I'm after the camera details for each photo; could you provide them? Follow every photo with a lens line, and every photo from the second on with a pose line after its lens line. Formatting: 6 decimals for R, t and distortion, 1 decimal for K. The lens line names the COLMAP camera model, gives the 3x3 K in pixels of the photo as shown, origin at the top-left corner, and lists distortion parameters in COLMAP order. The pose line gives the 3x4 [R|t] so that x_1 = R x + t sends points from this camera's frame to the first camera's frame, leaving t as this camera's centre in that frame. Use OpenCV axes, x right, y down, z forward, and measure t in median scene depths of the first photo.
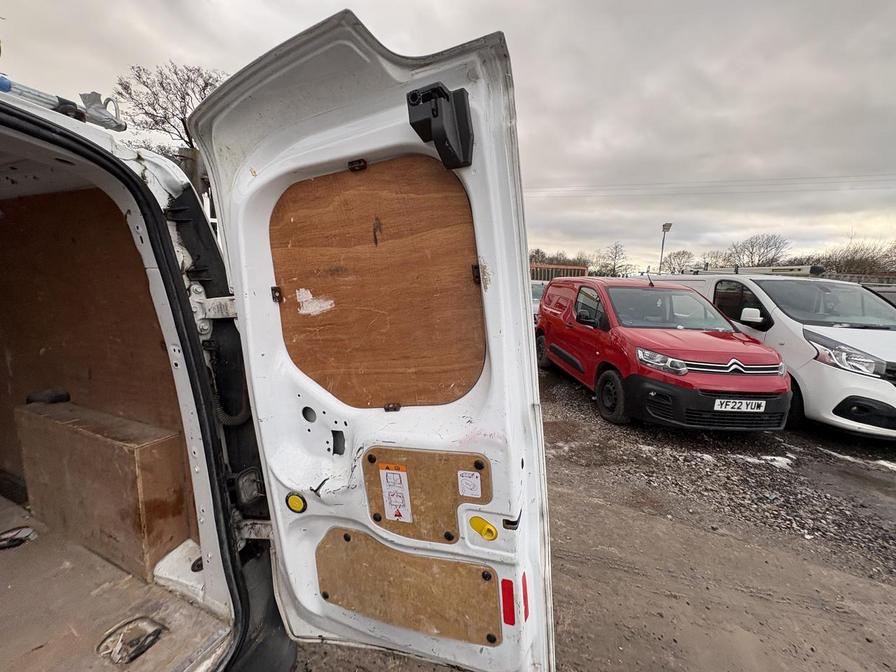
lens RADIAL K [[357.8, 0, 445.5], [0, 357.8, 336.3], [0, 0, 1]] dist [0.002812, -0.000443]
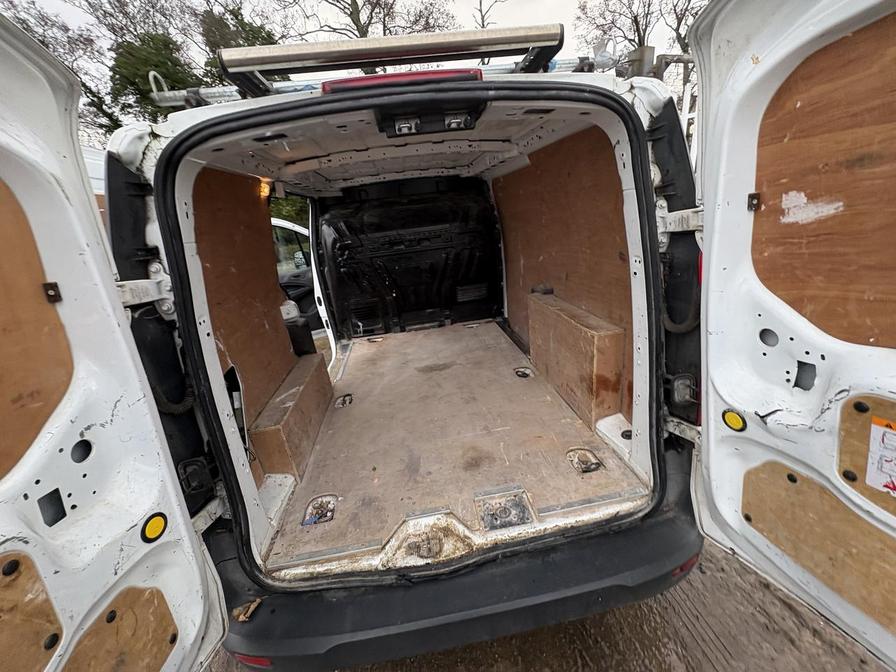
lens RADIAL K [[357.8, 0, 447.7], [0, 357.8, 335.1], [0, 0, 1]] dist [0.002812, -0.000443]
pose [[0.512138, 0.204476, -0.834209, -0.038405], [0.002184, 0.970936, 0.239330, -0.007489], [0.858900, -0.124392, 0.496807, -0.150042]]
